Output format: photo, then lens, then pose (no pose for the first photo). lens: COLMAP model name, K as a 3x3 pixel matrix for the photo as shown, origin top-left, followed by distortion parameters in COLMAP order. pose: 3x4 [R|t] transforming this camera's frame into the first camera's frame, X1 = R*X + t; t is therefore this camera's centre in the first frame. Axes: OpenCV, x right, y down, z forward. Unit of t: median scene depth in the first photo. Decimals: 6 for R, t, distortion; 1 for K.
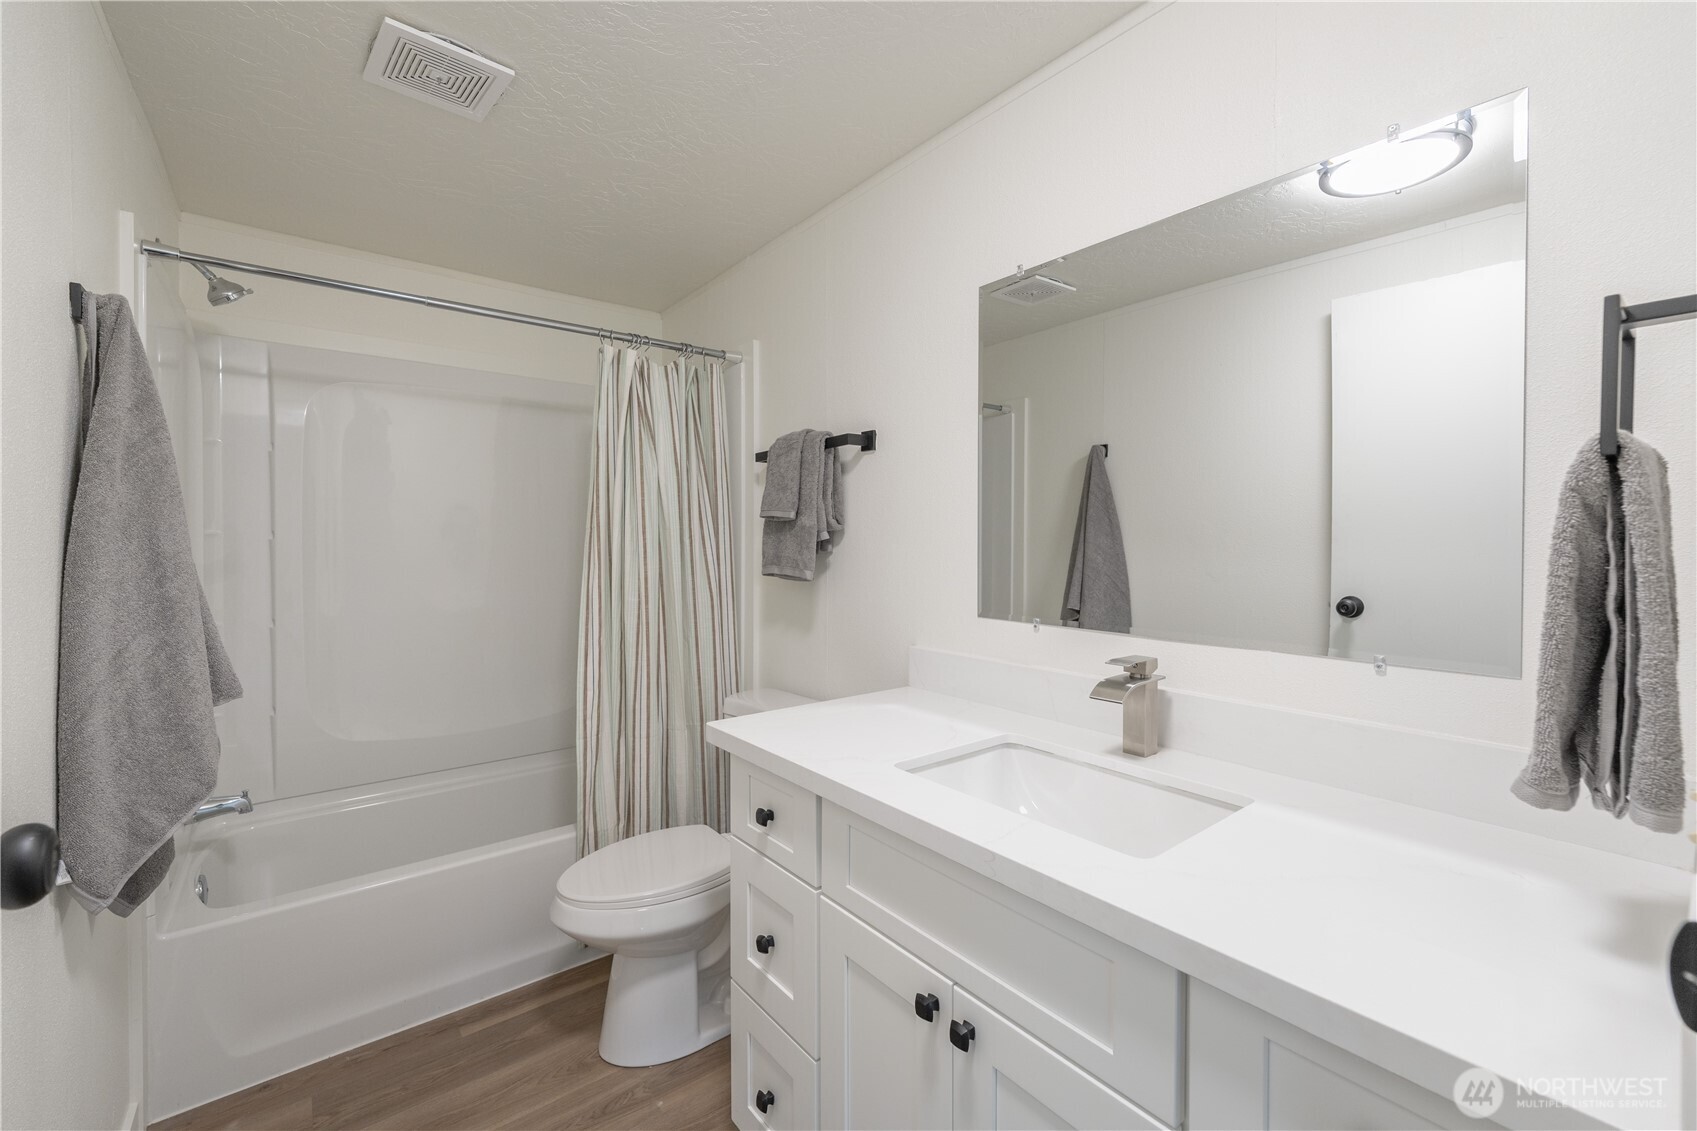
lens RADIAL K [[690.5, 0, 853.4], [0, 690.5, 553.5], [0, 0, 1]] dist [0.002168, -0.000768]
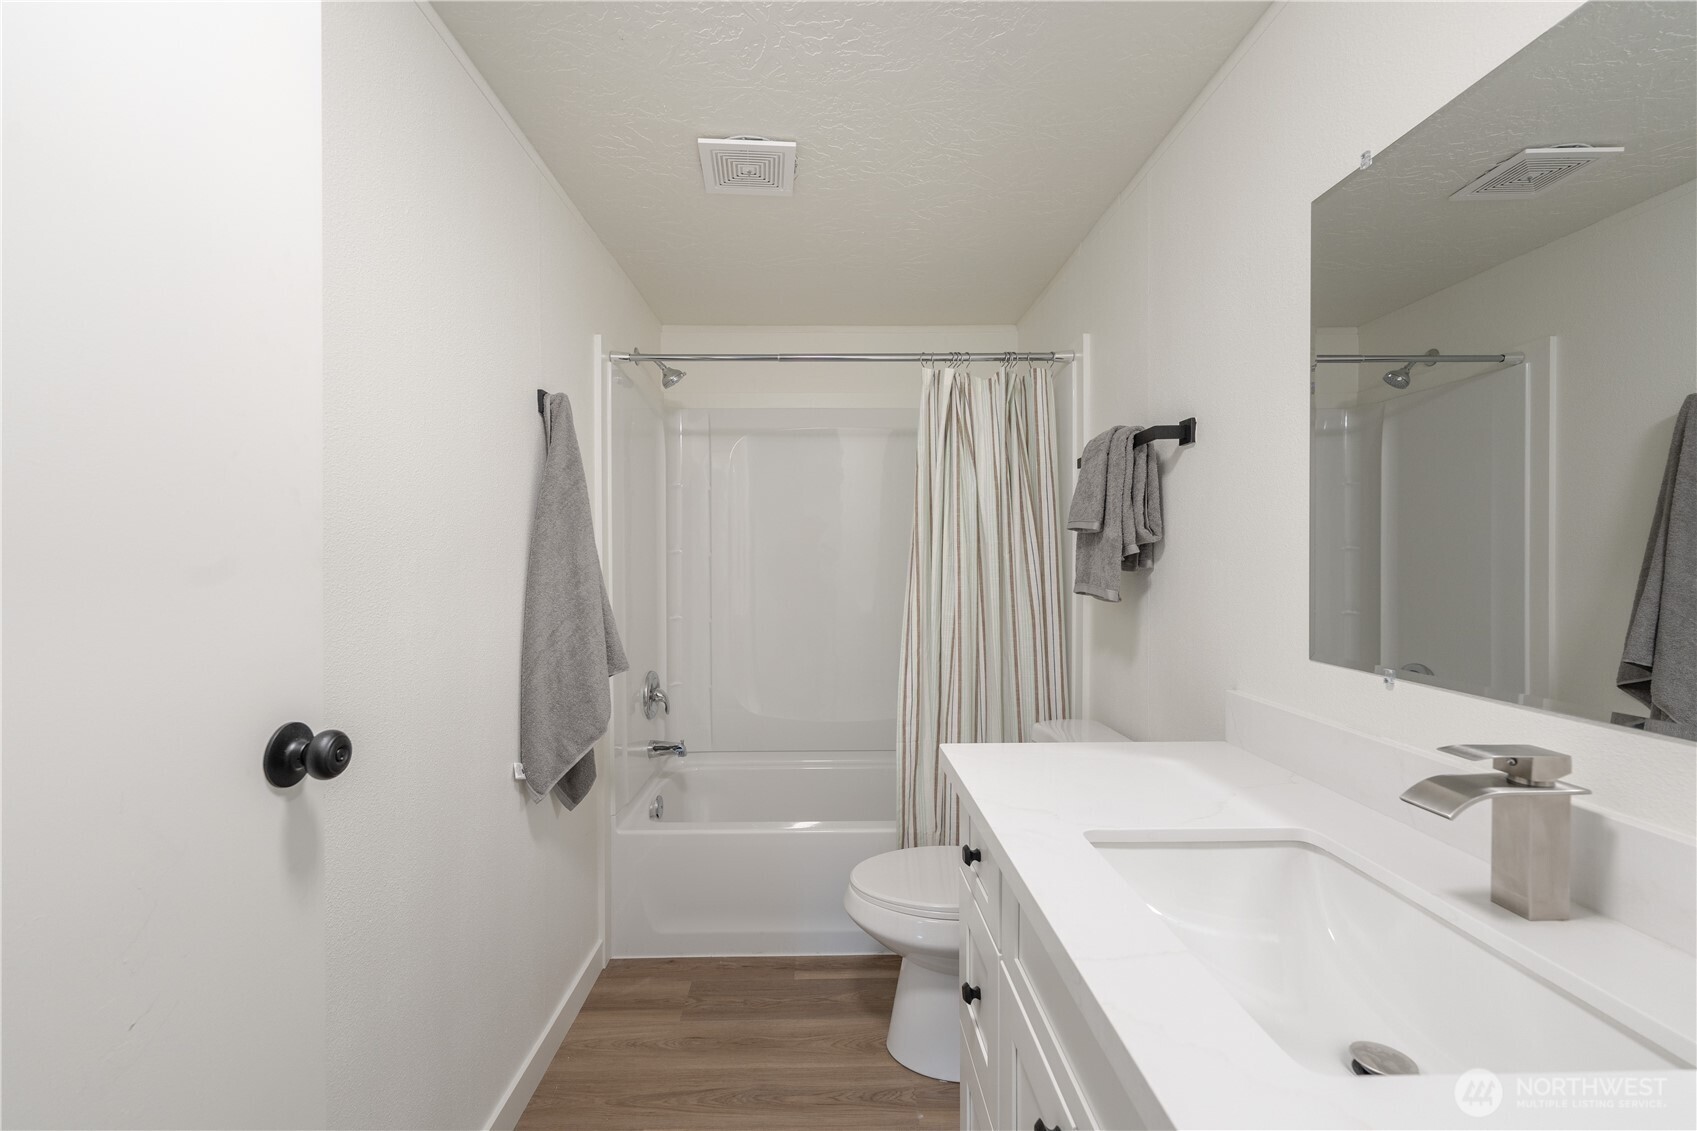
lens RADIAL K [[690.5, 0, 851.6], [0, 690.5, 568.5], [0, 0, 1]] dist [0.002168, -0.000768]
pose [[0.794325, 0.006967, -0.607453, 0.219053], [-0.007216, 0.999972, 0.002033, -0.001250], [0.607450, 0.002769, 0.794353, 0.124623]]
